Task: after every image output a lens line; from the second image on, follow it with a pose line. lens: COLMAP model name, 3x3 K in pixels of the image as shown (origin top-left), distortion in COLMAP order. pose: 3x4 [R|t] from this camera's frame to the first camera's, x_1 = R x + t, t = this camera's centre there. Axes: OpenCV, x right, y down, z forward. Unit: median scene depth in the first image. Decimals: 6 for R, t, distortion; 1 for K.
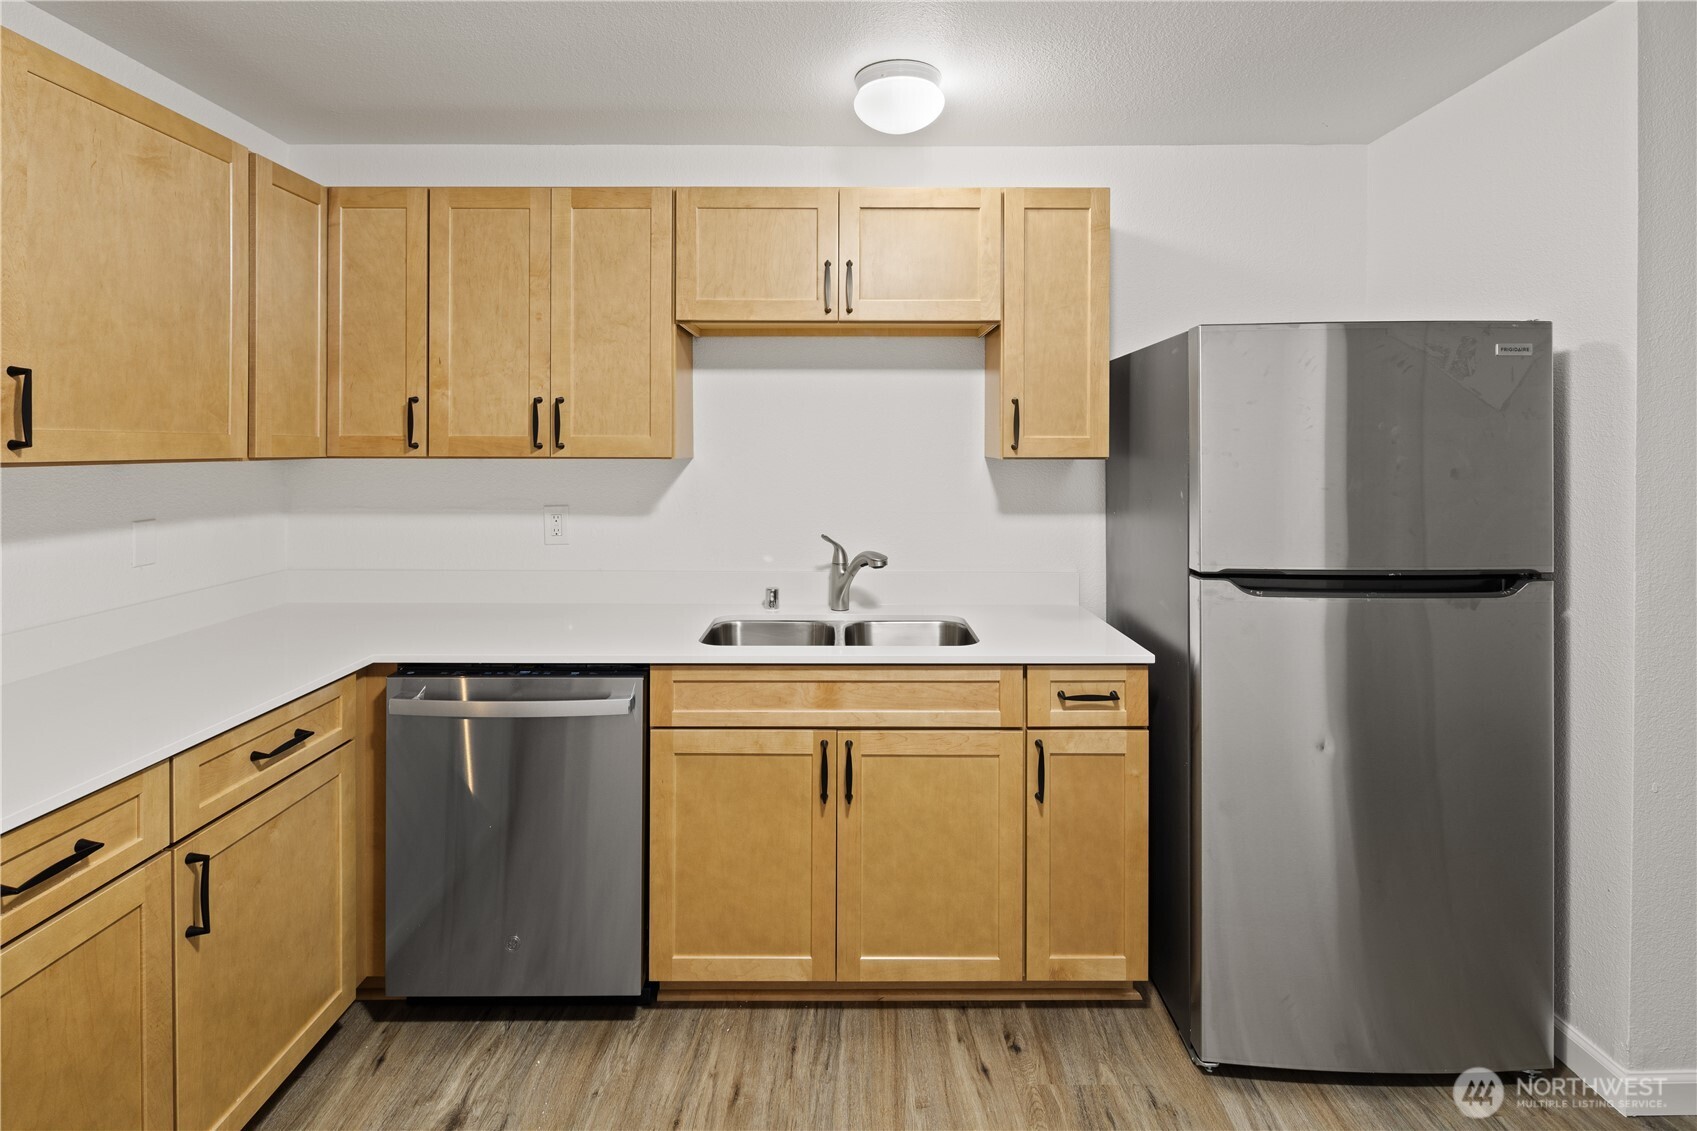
lens RADIAL K [[832.5, 0, 847.6], [0, 832.5, 447.8], [0, 0, 1]] dist [0.005721, -0.005504]
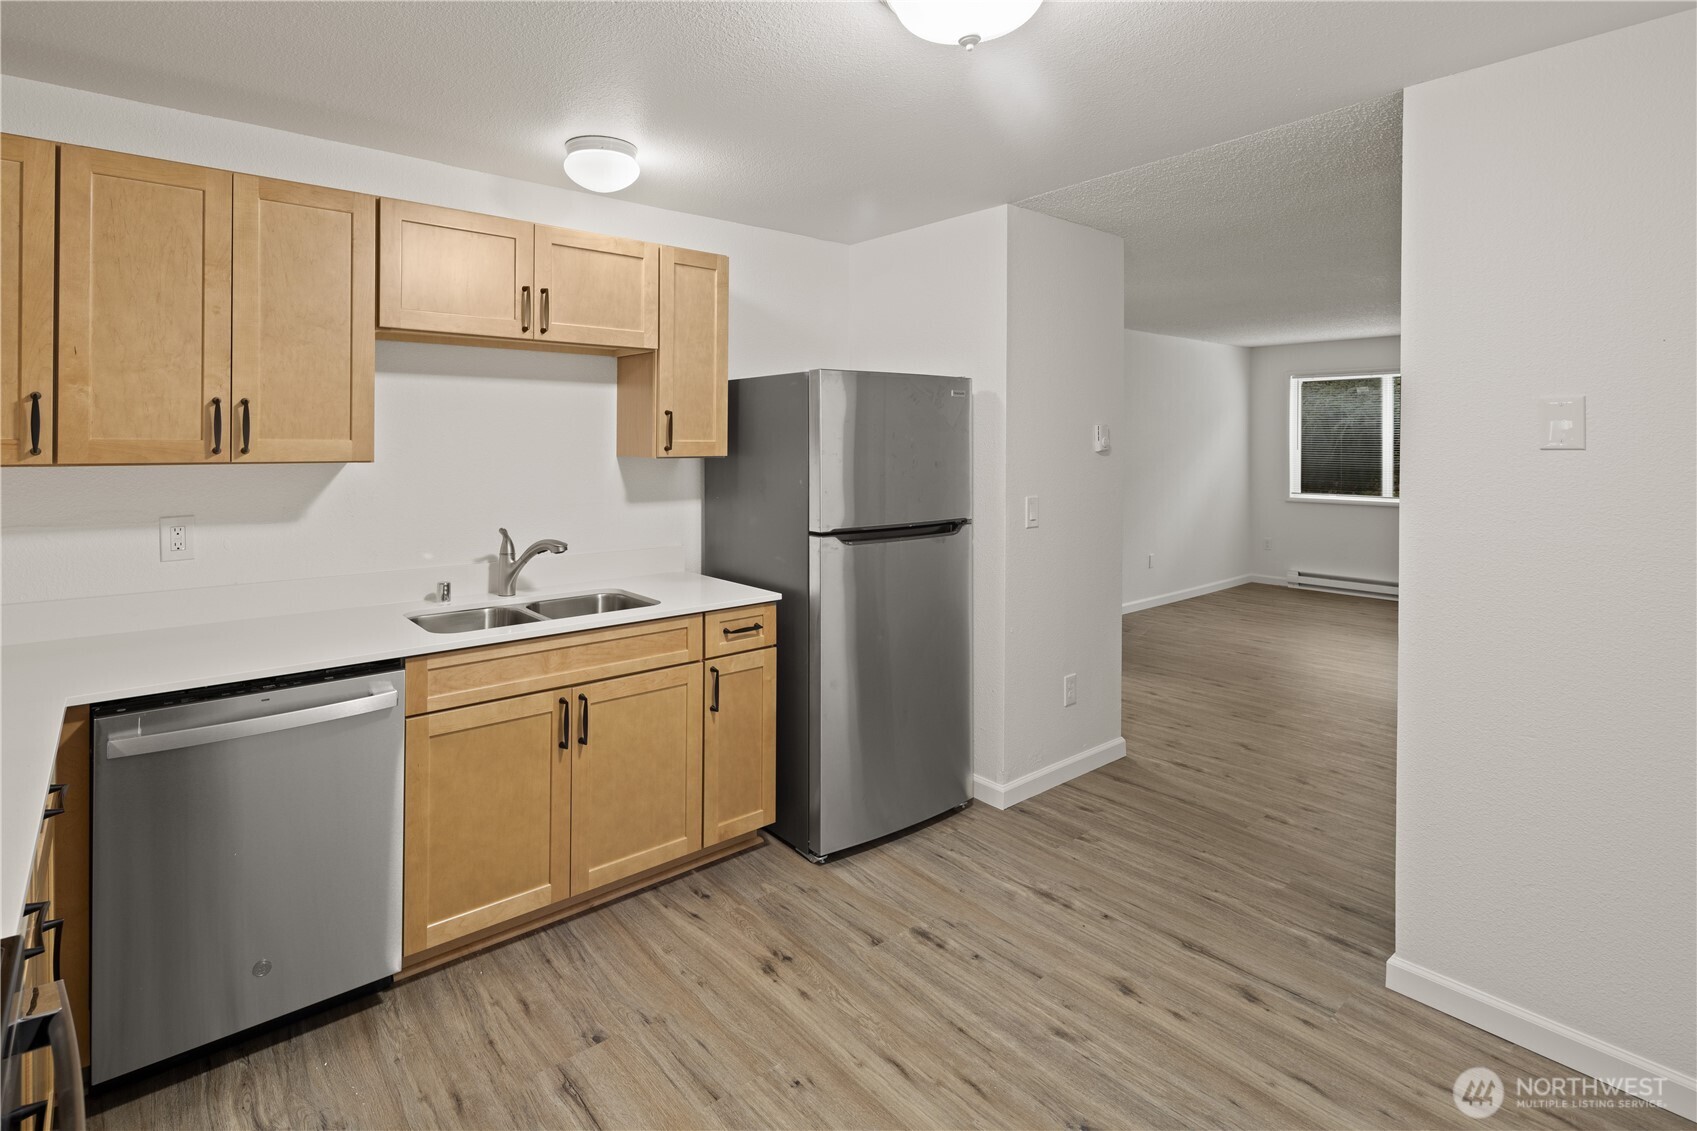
lens RADIAL K [[832.5, 0, 791.8], [0, 832.5, 435.7], [0, 0, 1]] dist [0.005721, -0.005504]
pose [[0.778370, 0.004077, 0.627792, -0.519645], [-0.003071, 0.999992, -0.002686, -0.020549], [-0.627798, 0.000163, 0.778376, -0.131880]]
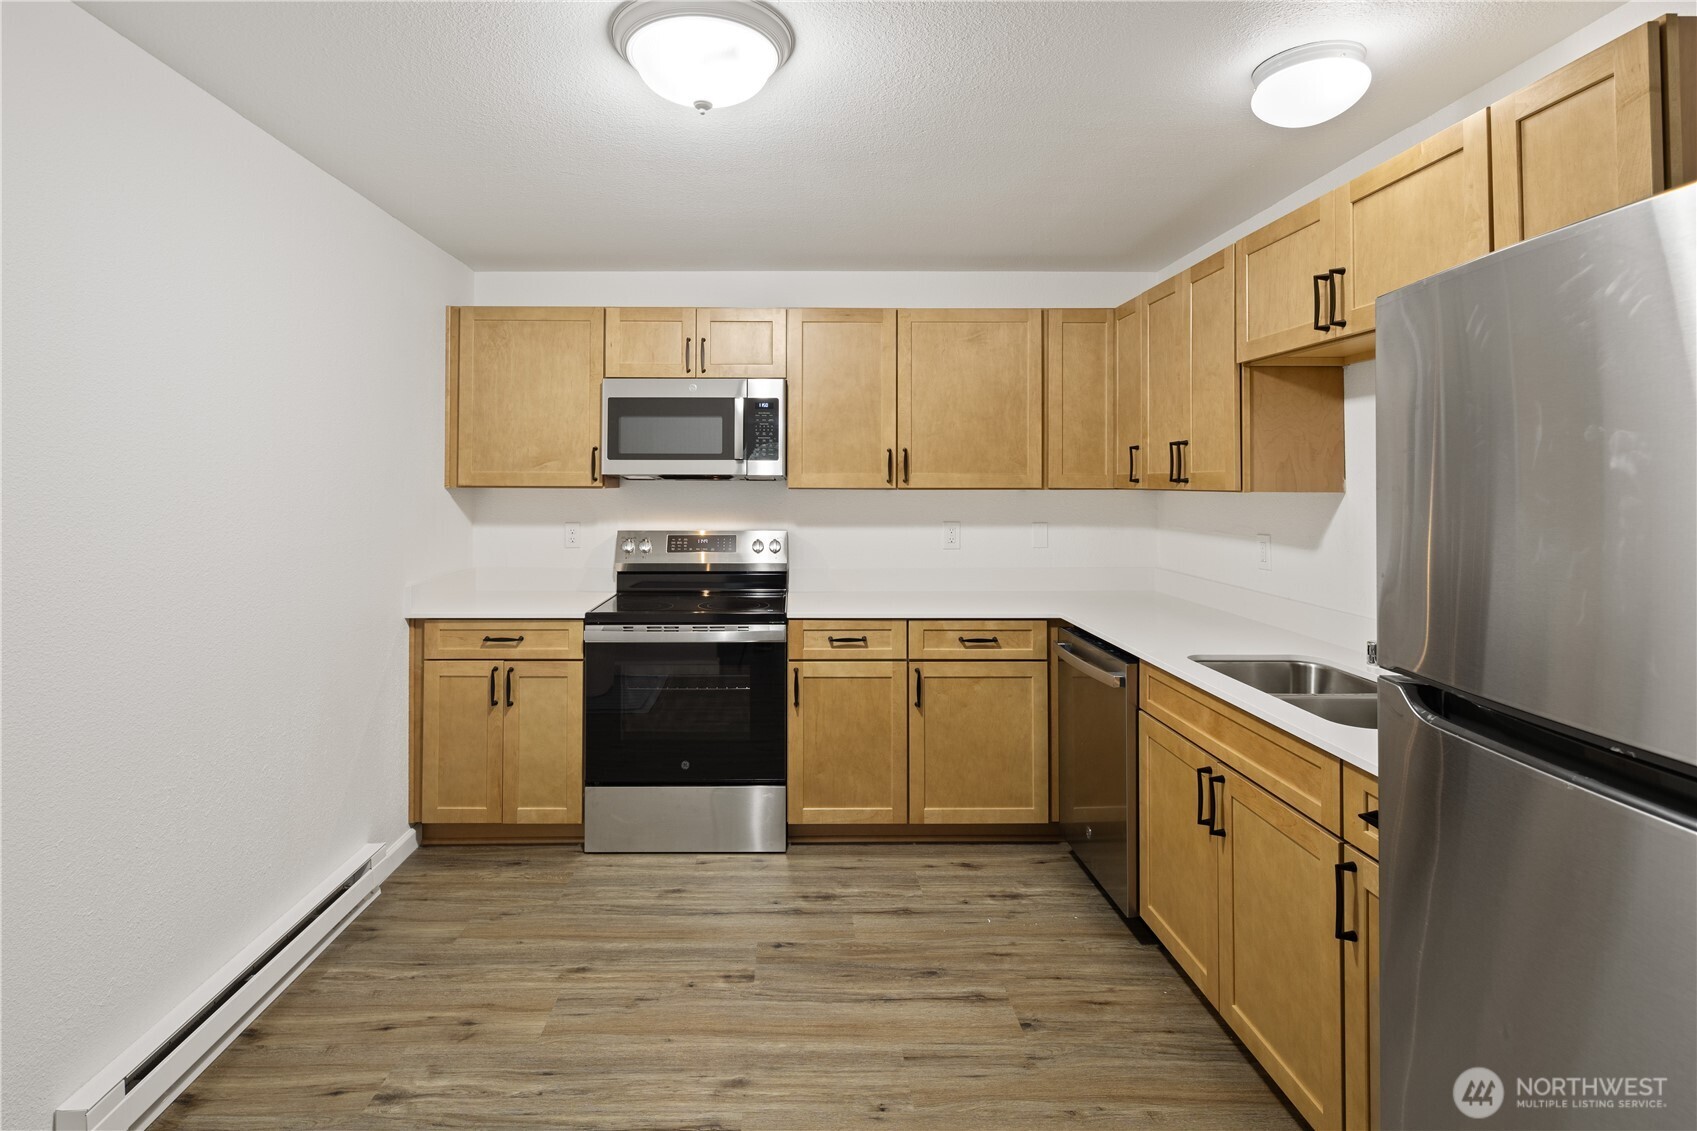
lens RADIAL K [[832.5, 0, 783.4], [0, 832.5, 464.1], [0, 0, 1]] dist [0.005721, -0.005504]
pose [[-0.010036, -0.023980, -0.999662, 1.008343], [-0.003393, 0.999707, -0.023947, 0.005775], [0.999944, 0.003151, -0.010114, 0.483010]]
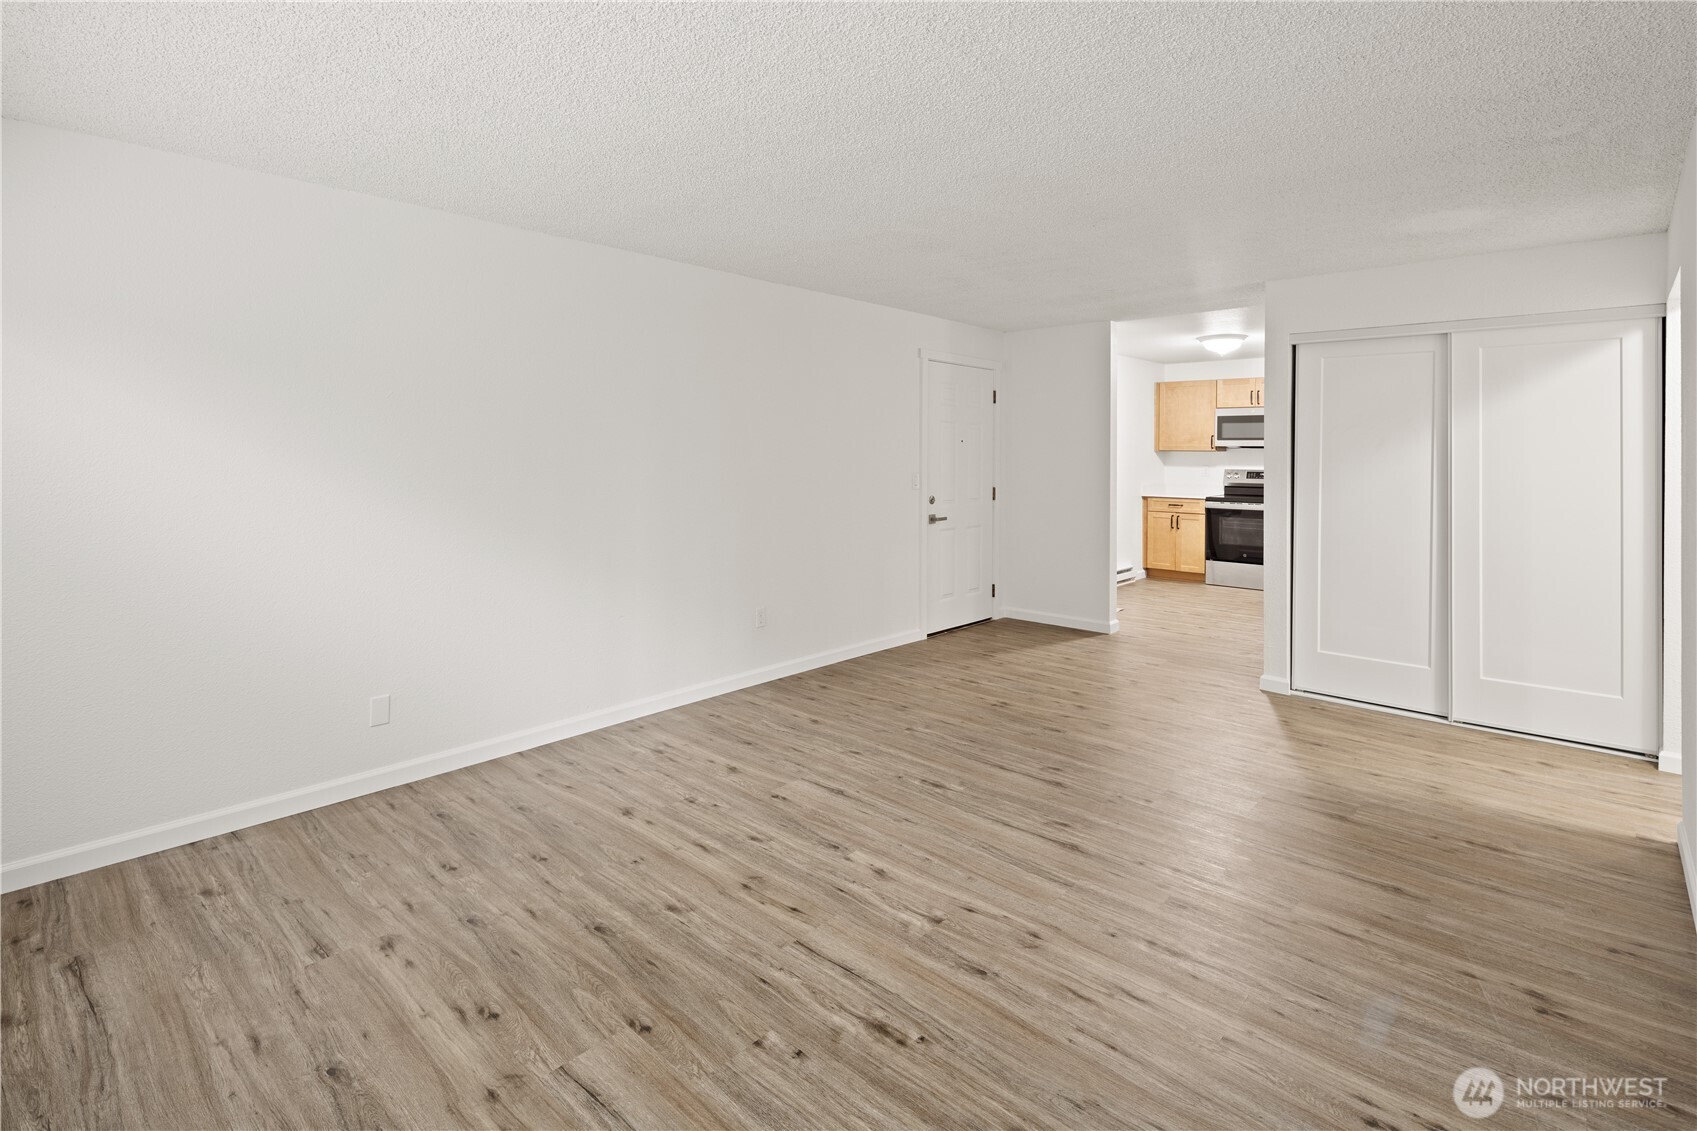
lens RADIAL K [[832.5, 0, 835.5], [0, 832.5, 433.6], [0, 0, 1]] dist [0.005721, -0.005504]
pose [[-0.692169, -0.025343, -0.721290, 3.826051], [-0.014333, 0.999669, -0.021369, 0.045088], [0.721593, -0.004453, -0.692303, 1.678803]]
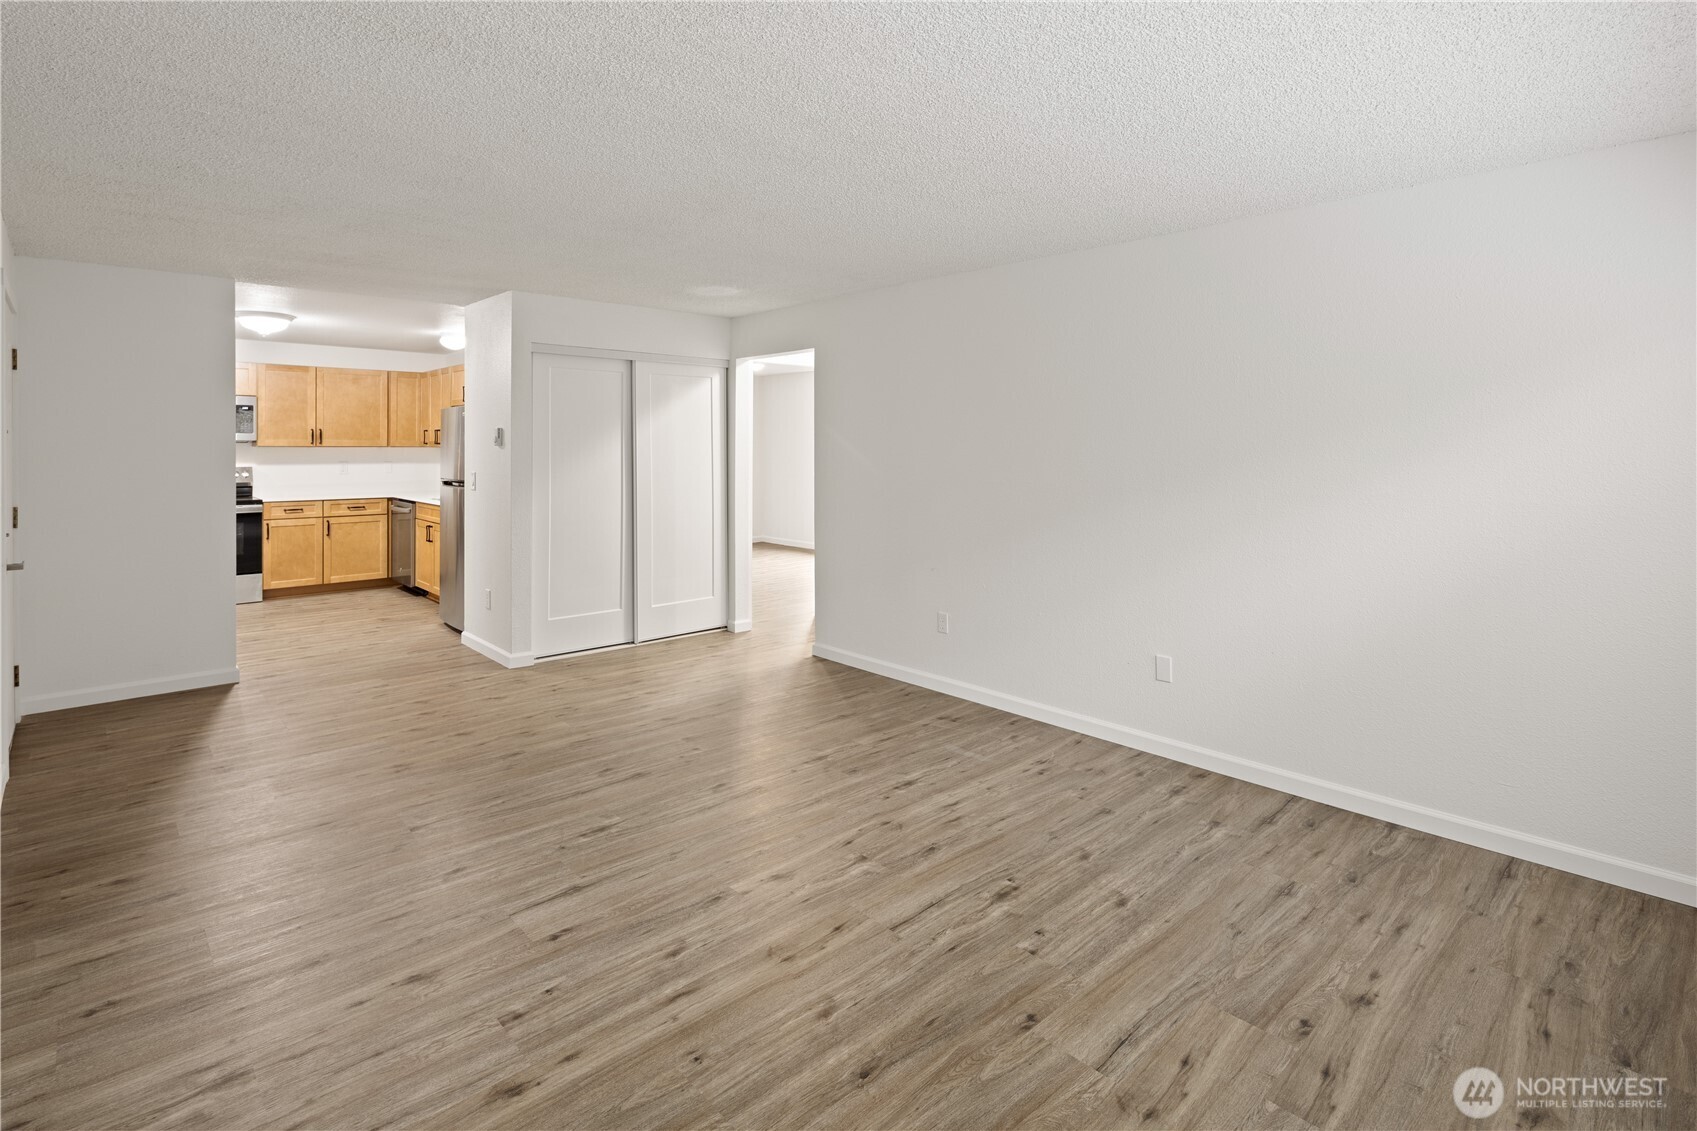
lens RADIAL K [[832.5, 0, 850.2], [0, 832.5, 459.0], [0, 0, 1]] dist [0.005721, -0.005504]
pose [[0.672688, 0.005602, -0.739905, 3.852883], [-0.002031, 0.999982, 0.005726, 0.044582], [0.739924, -0.002349, 0.672687, -0.074856]]
